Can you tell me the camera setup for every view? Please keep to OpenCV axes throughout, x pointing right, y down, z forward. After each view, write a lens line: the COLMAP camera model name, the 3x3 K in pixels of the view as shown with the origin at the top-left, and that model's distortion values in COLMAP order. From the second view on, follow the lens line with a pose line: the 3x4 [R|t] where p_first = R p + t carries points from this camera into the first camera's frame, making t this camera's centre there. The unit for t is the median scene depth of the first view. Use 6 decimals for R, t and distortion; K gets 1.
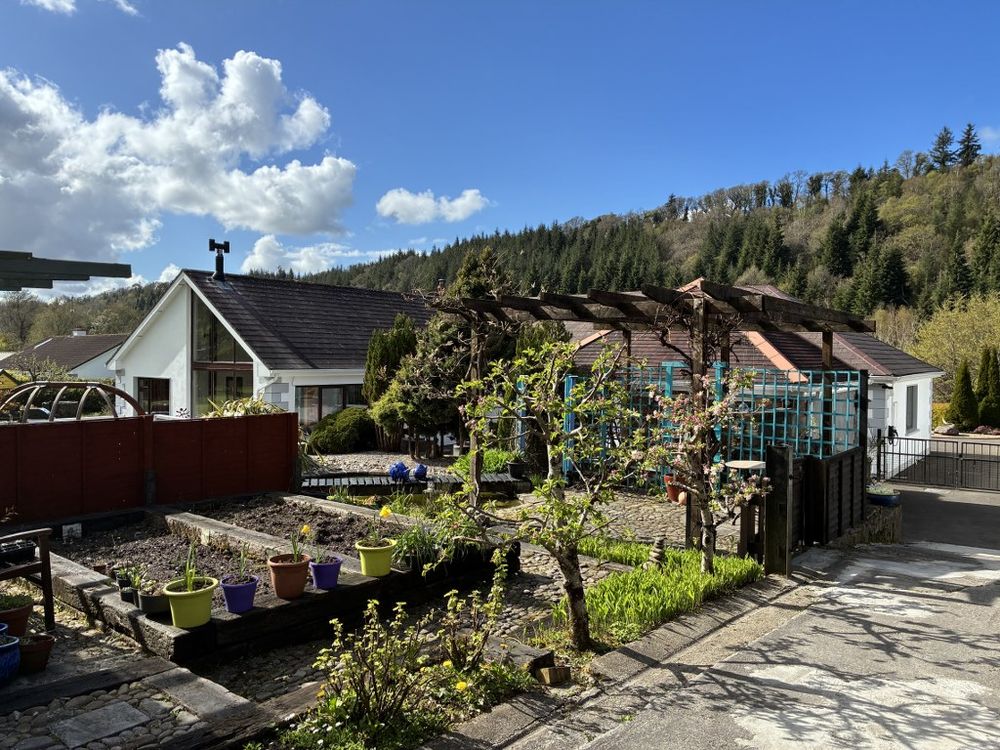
lens RADIAL K [[755.5, 0, 502.1], [0, 755.5, 374.8], [0, 0, 1]] dist [-0.001340, 0.005656]
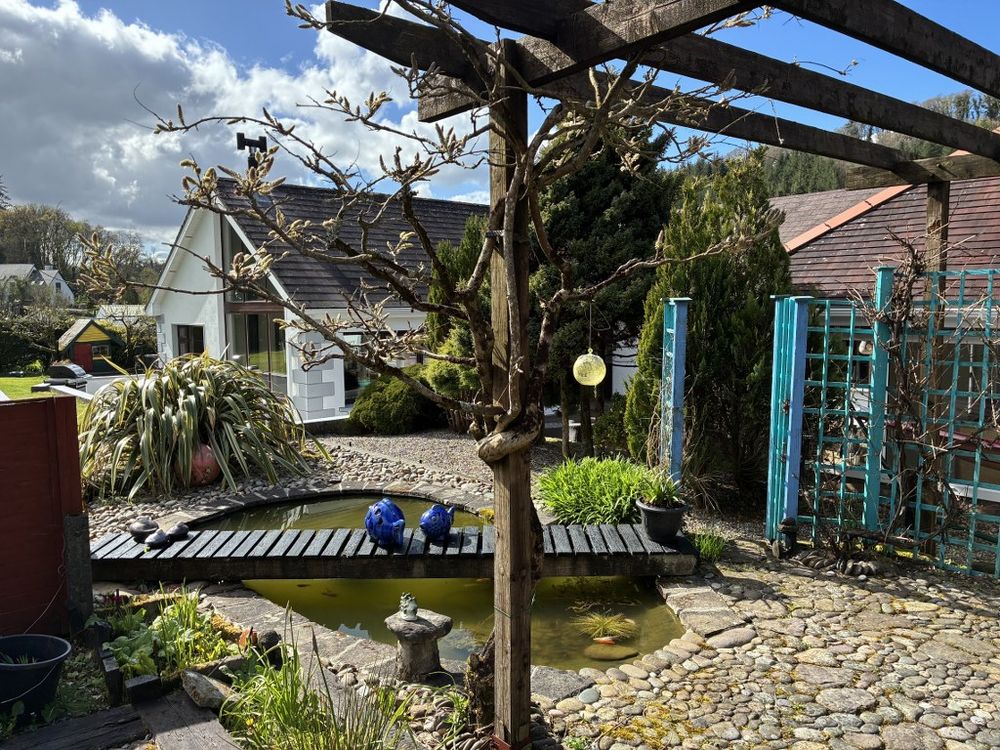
lens RADIAL K [[755.5, 0, 497.4], [0, 755.5, 373.3], [0, 0, 1]] dist [-0.001340, 0.005656]
pose [[0.978008, -0.003321, -0.208539, 0.009879], [0.017353, 0.997702, 0.065496, 0.008463], [0.207842, -0.067675, 0.975819, 0.327101]]
